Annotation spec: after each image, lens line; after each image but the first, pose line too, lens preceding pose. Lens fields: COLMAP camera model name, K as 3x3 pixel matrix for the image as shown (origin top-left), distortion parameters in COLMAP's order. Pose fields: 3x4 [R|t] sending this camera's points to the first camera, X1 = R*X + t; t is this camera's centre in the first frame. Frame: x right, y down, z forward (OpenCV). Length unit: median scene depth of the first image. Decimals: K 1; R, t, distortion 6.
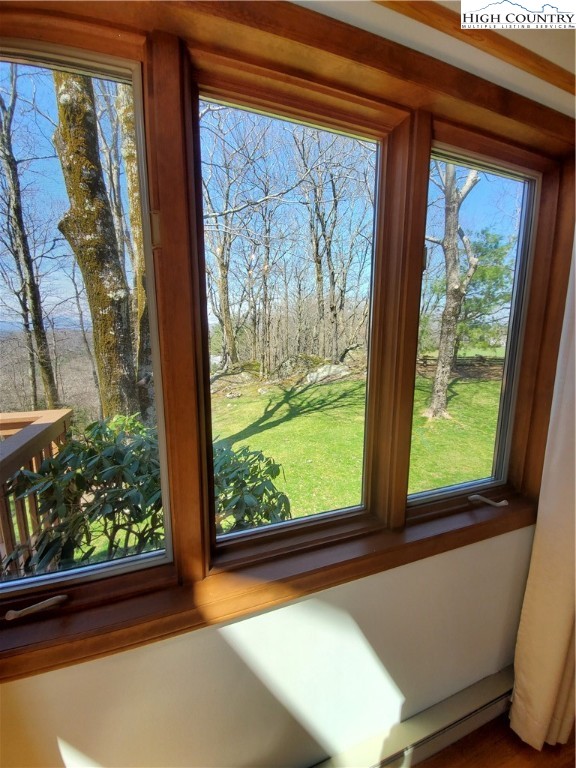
lens RADIAL K [[306.0, 0, 294.1], [0, 306.0, 383.5], [0, 0, 1]] dist [-0.008800, -0.001482]
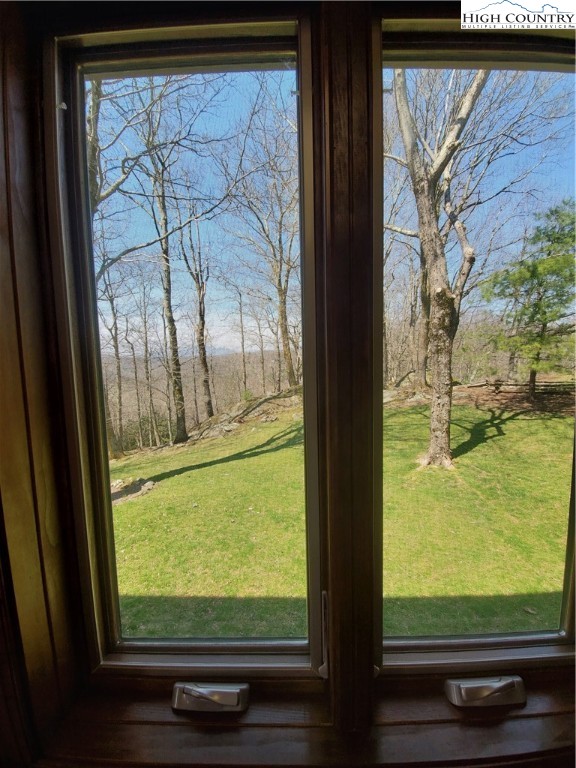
lens RADIAL K [[306.0, 0, 286.7], [0, 306.0, 382.9], [0, 0, 1]] dist [-0.008800, -0.001482]
pose [[0.934778, 0.007182, -0.355159, 0.395461], [-0.032754, 0.997279, -0.066044, -0.027707], [0.353718, 0.073369, 0.932470, 0.174131]]
